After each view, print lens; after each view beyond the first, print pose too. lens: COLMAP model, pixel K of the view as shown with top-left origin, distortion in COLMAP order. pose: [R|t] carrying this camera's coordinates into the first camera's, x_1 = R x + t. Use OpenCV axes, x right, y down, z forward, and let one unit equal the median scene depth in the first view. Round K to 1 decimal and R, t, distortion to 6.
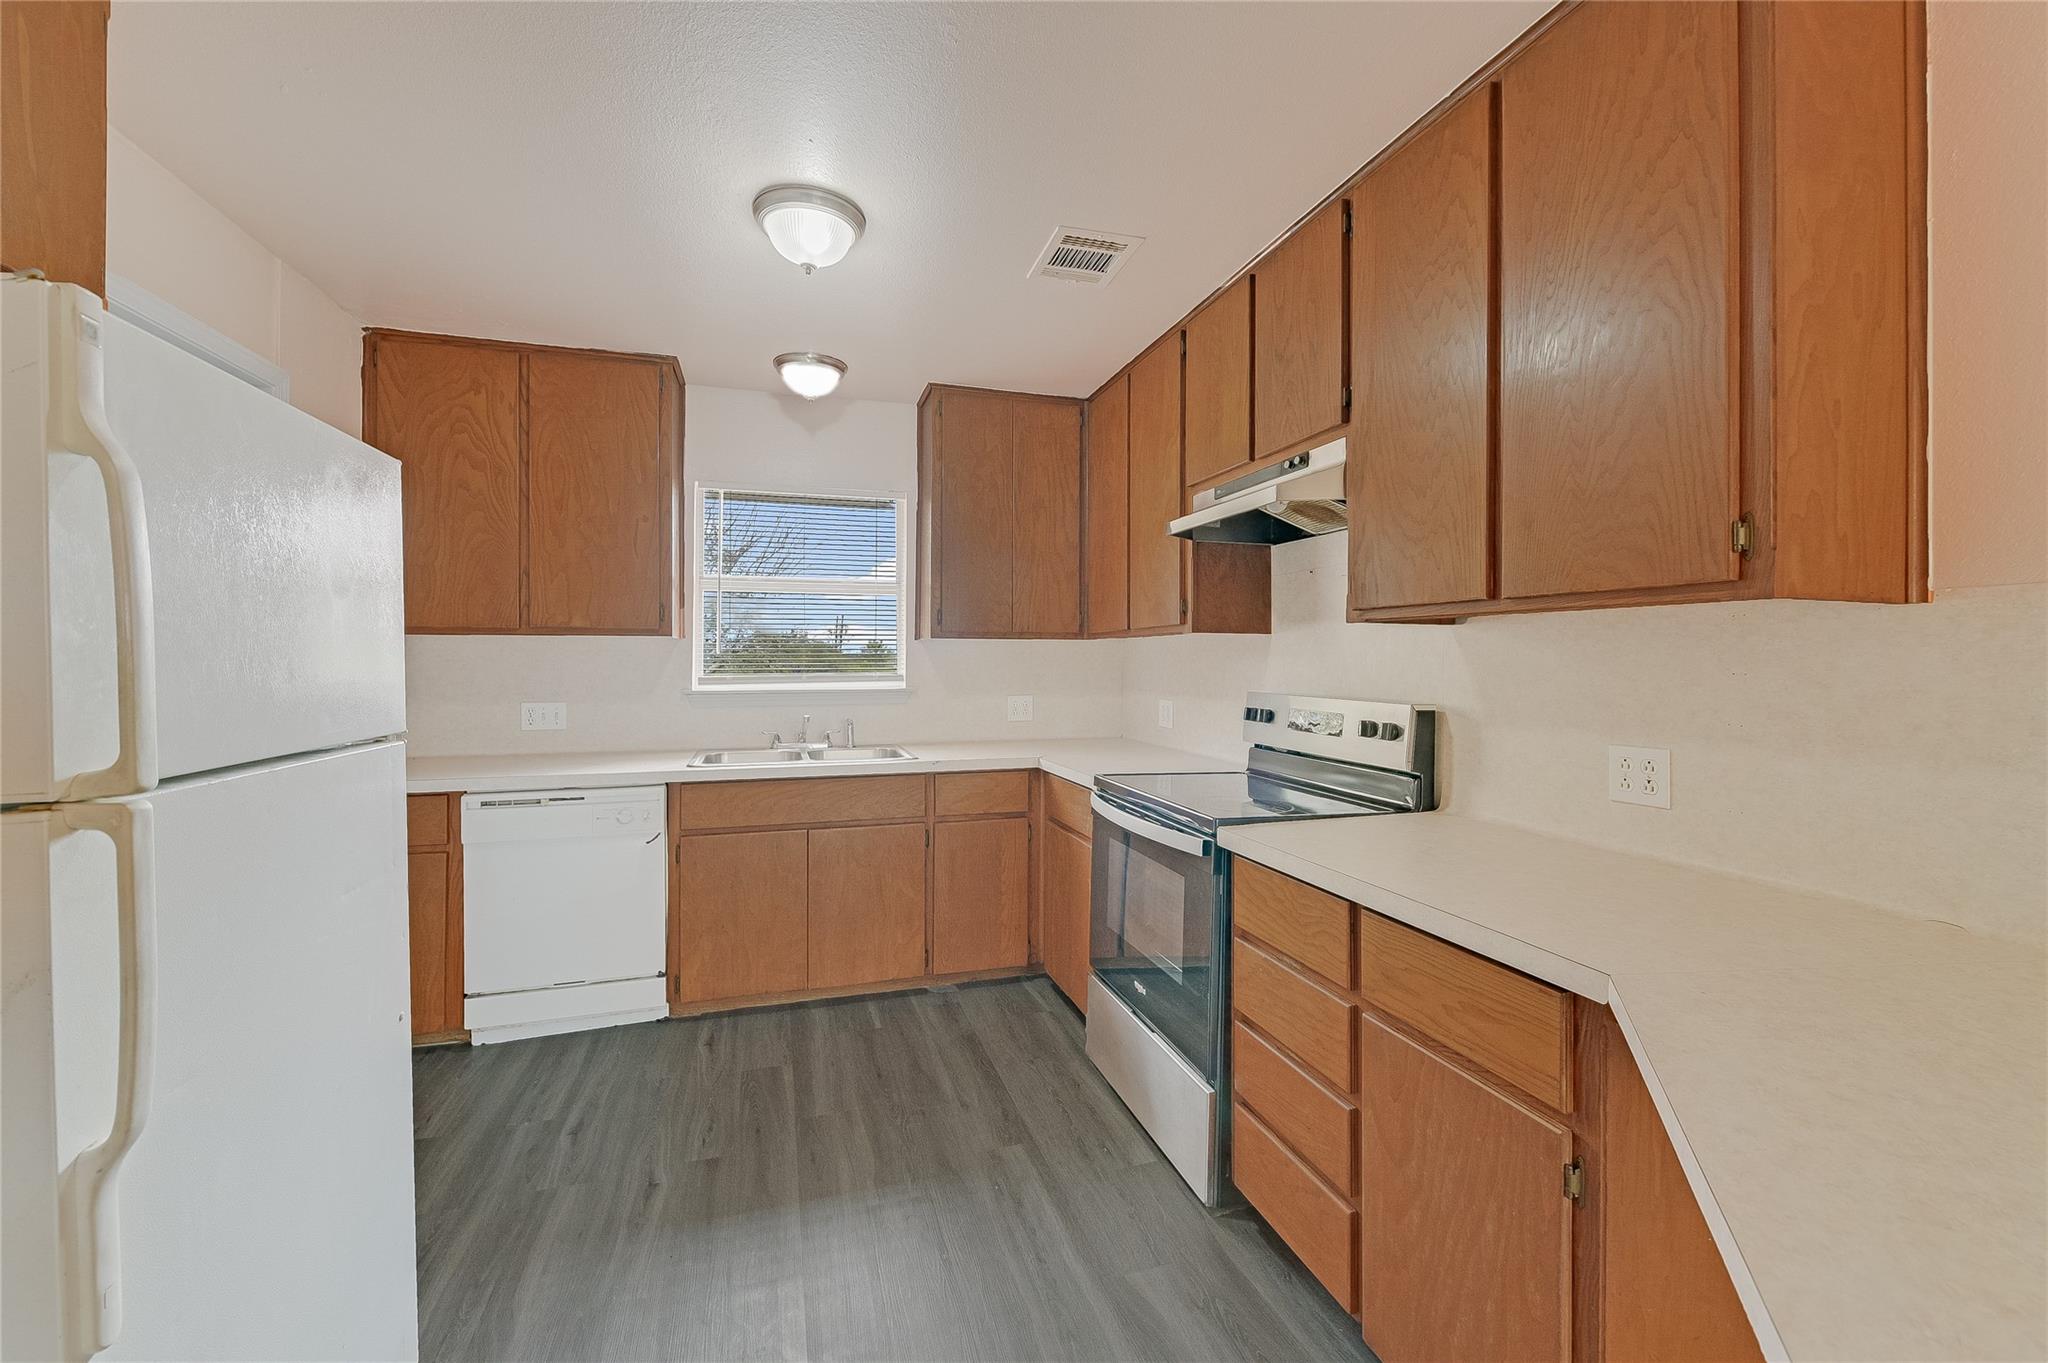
lens RADIAL K [[826.3, 0, 1024.0], [0, 826.3, 681.5], [0, 0, 1]] dist [-0.000915, 0.000067]
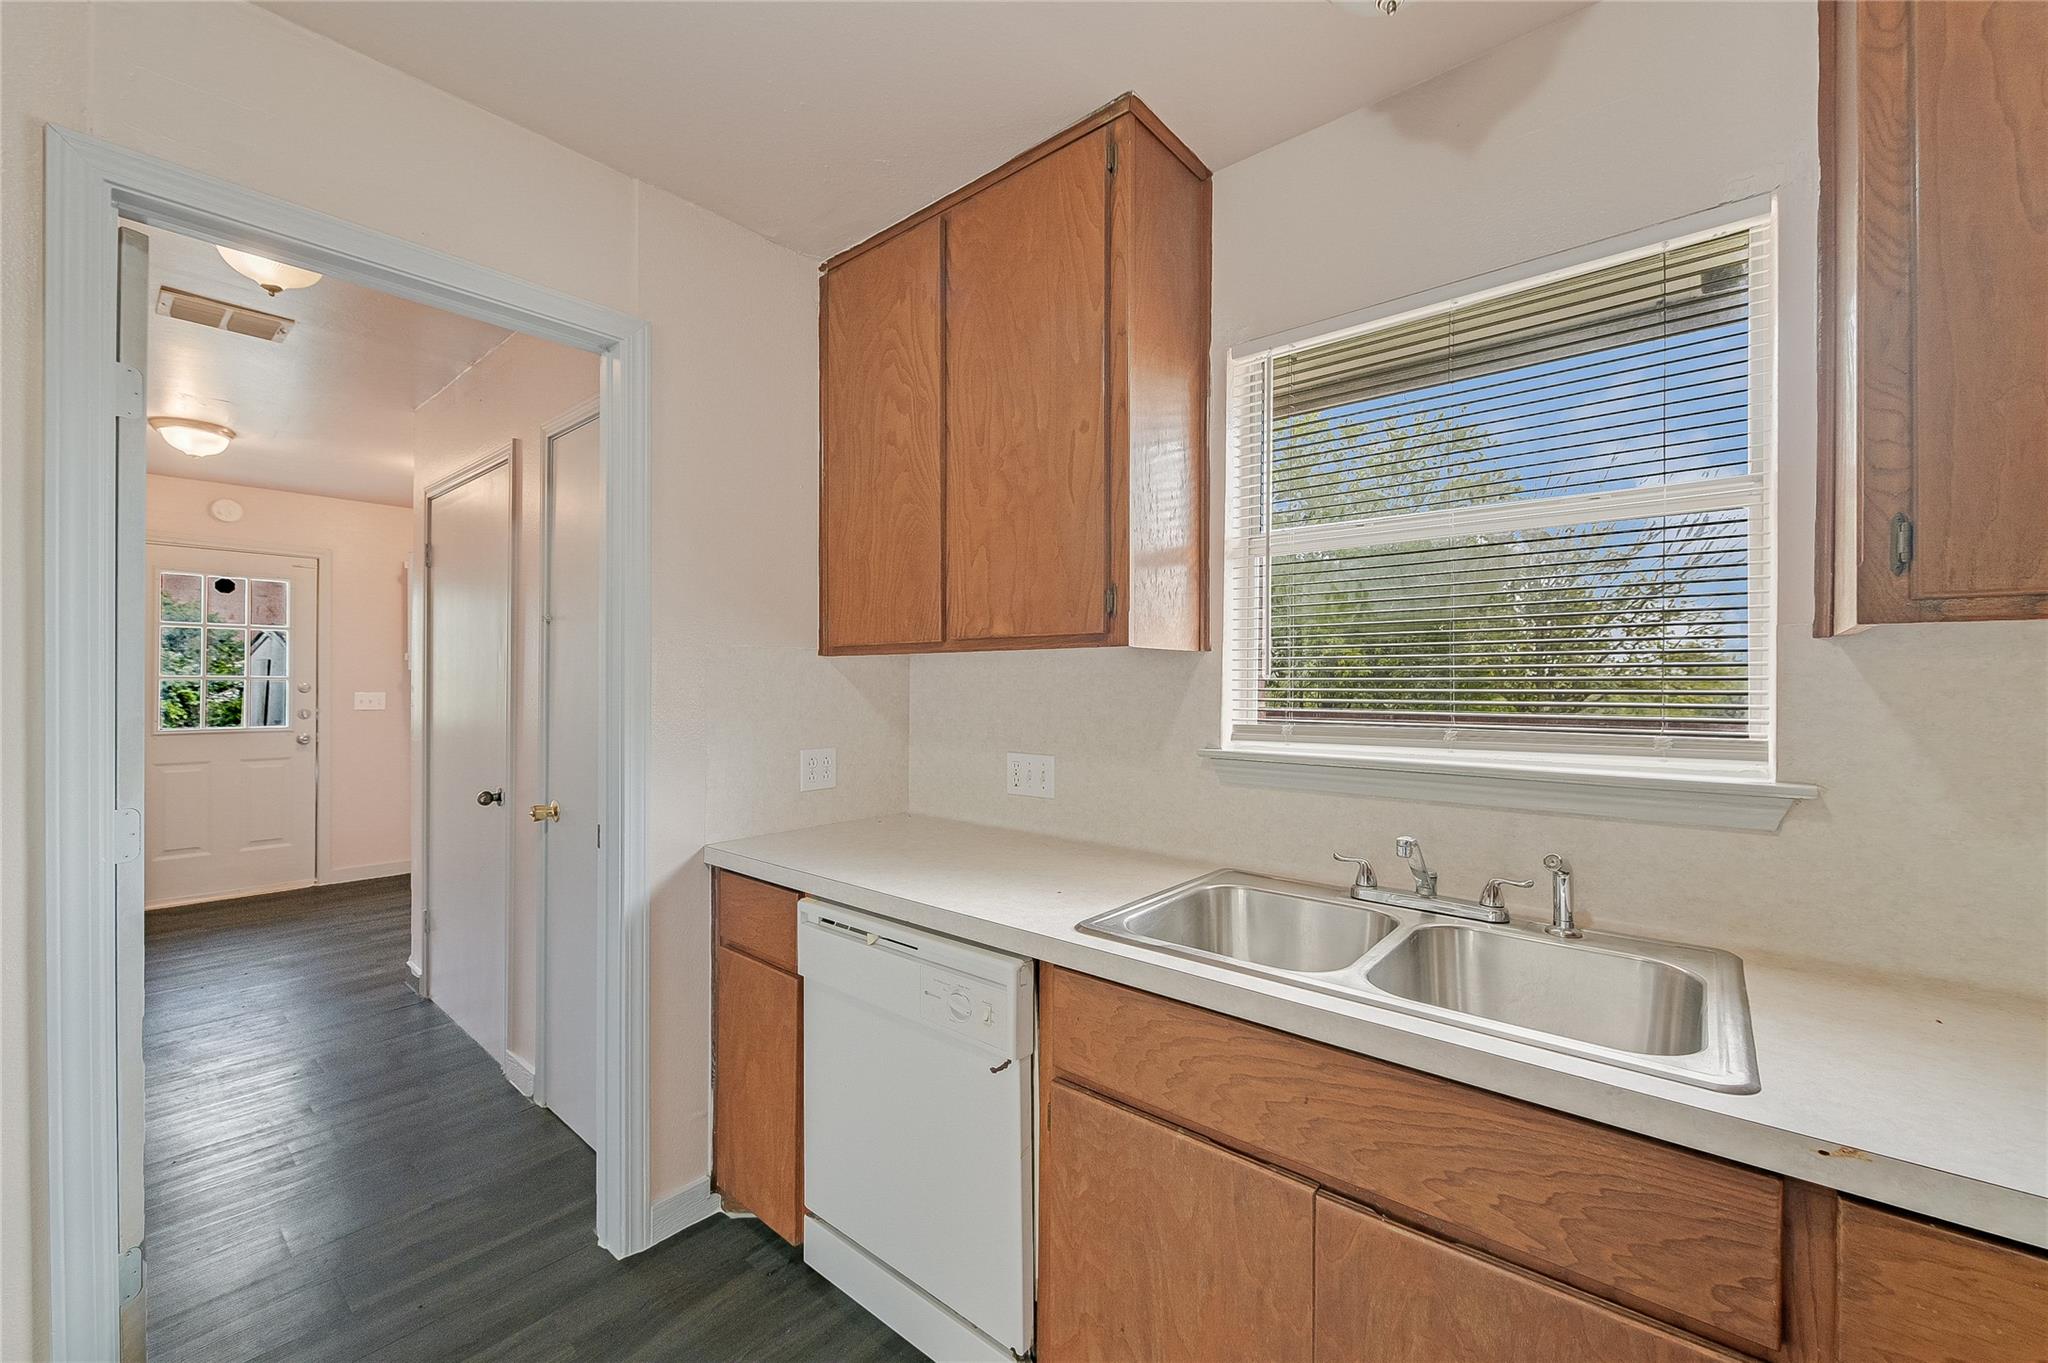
lens RADIAL K [[812.6, 0, 1024.0], [0, 812.6, 681.5], [0, 0, 1]] dist [-0.000203, -0.000006]
pose [[0.550677, 0.001885, -0.834716, -0.044188], [-0.026209, 0.999543, -0.015034, -0.025375], [0.834307, 0.030156, 0.550475, 0.696149]]
